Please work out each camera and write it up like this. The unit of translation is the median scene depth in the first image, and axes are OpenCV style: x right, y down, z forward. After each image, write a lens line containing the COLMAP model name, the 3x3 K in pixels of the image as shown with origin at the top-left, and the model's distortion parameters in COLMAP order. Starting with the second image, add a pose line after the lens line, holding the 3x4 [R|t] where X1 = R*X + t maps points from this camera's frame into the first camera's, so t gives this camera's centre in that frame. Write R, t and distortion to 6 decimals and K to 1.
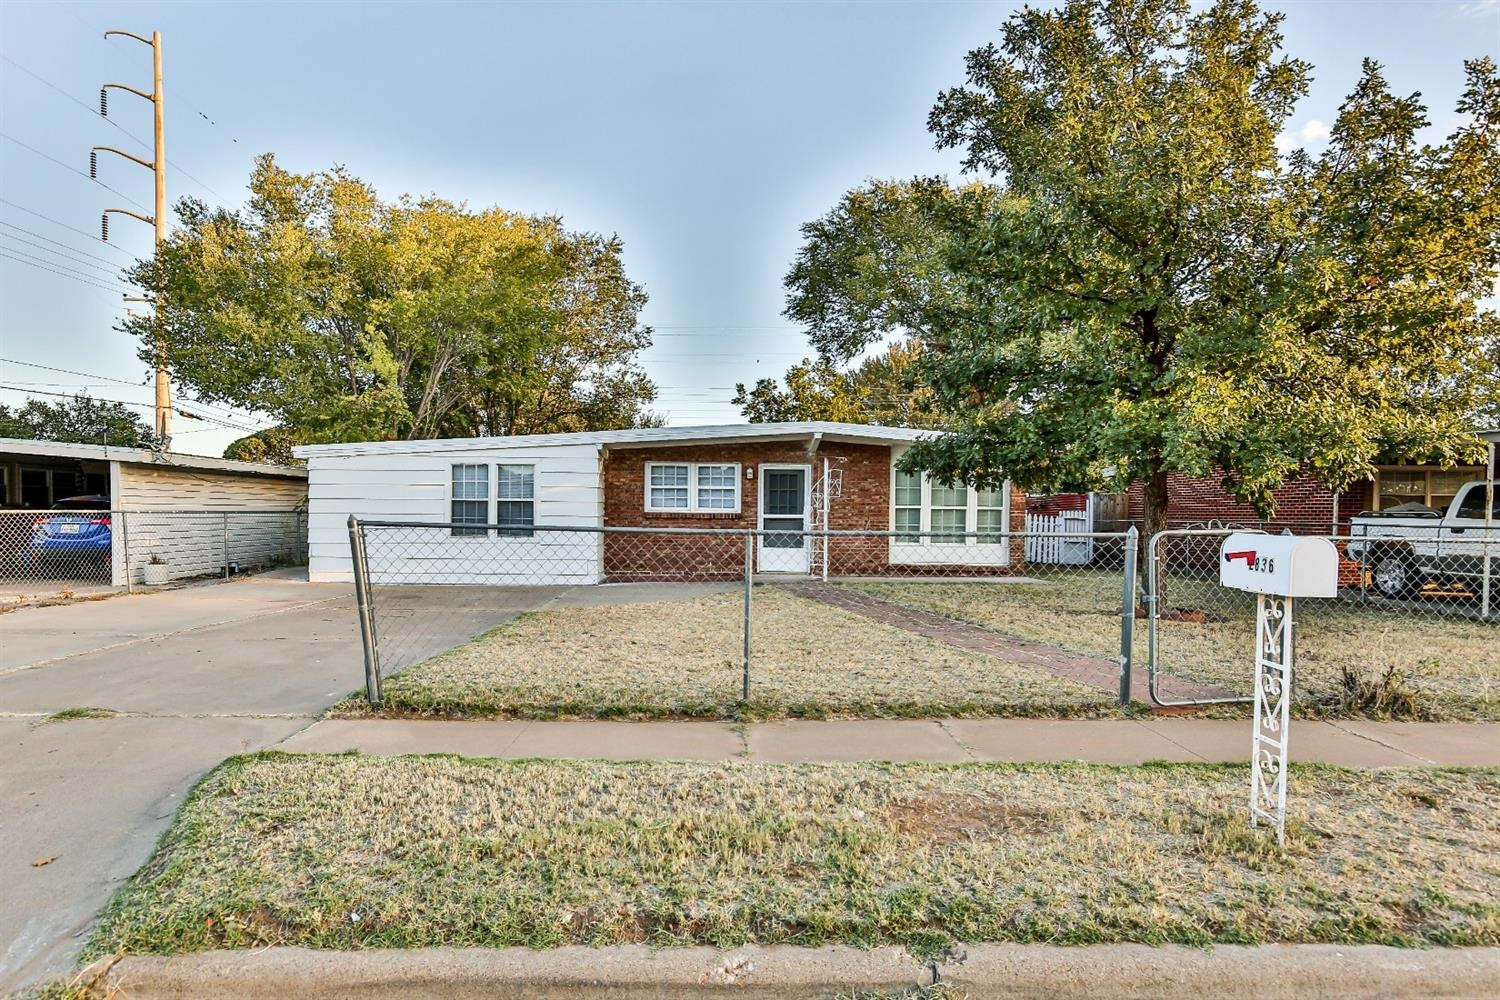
lens RADIAL K [[659.1, 0, 750.0], [0, 659.1, 500.0], [0, 0, 1]] dist [0.002642, -0.000180]
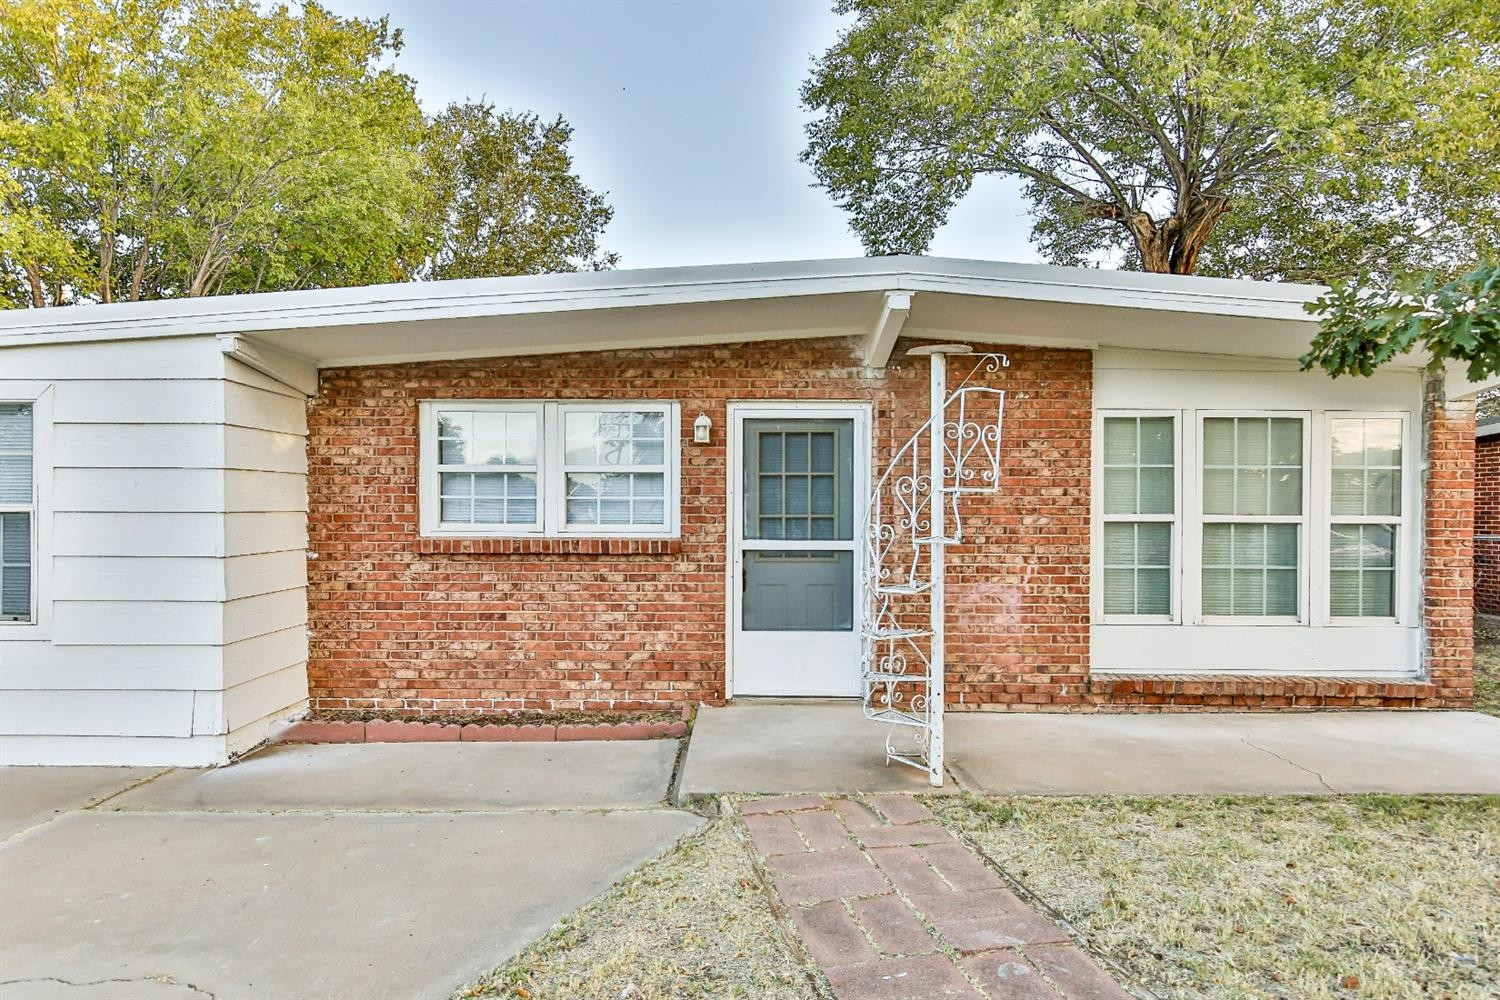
lens RADIAL K [[722.5, 0, 751.7], [0, 722.5, 508.8], [0, 0, 1]] dist [0.001290, 0.000314]
pose [[0.999447, -0.007445, -0.032415, 0.038821], [0.007791, 0.999914, 0.010565, -0.000360], [0.032334, -0.010812, 0.999419, 0.598618]]
